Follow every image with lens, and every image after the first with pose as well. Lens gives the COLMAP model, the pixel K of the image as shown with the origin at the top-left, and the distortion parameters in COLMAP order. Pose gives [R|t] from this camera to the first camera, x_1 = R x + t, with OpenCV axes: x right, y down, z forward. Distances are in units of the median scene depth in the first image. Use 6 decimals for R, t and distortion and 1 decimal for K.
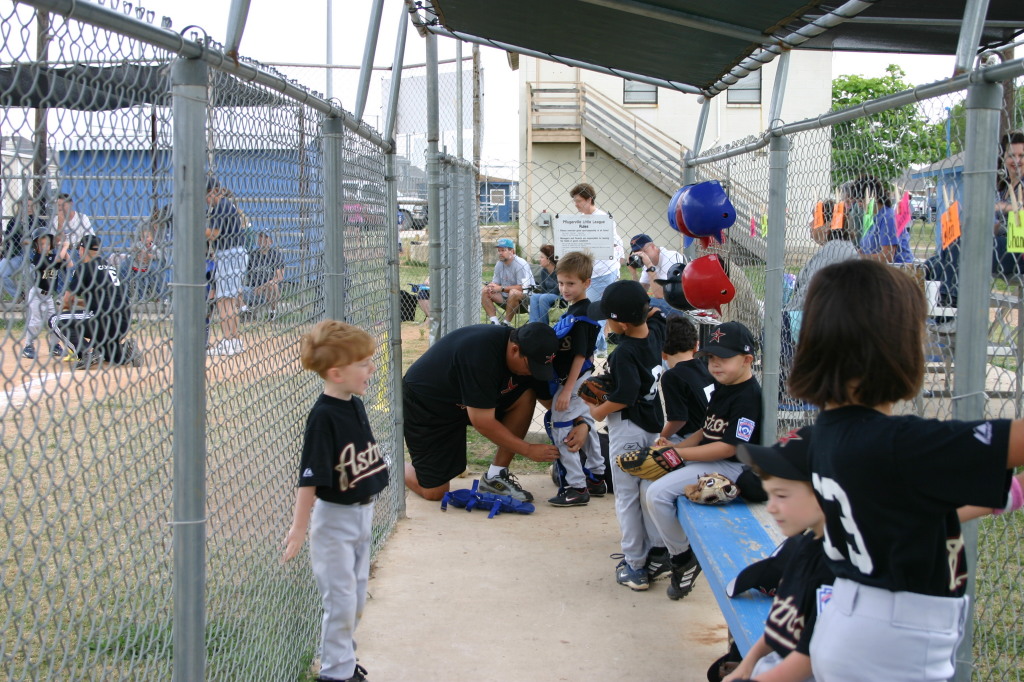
lens RADIAL K [[1579.5, 0, 512.0], [0, 1579.5, 341.0], [0, 0, 1]] dist [0.002999, -0.004254]
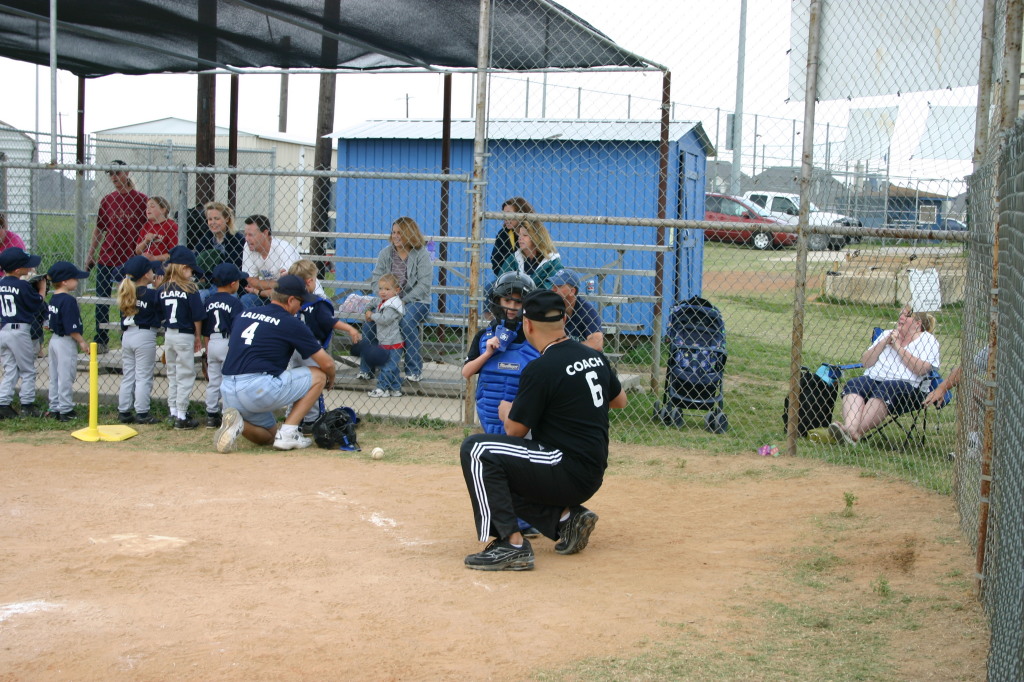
lens RADIAL K [[1602.5, 0, 512.0], [0, 1602.5, 341.0], [0, 0, 1]] dist [0.010037, 0.034731]
pose [[0.966602, 0.047267, -0.251885, -0.014559], [-0.049319, 0.998781, -0.001835, -0.021049], [0.251491, 0.014196, 0.967756, 0.215547]]
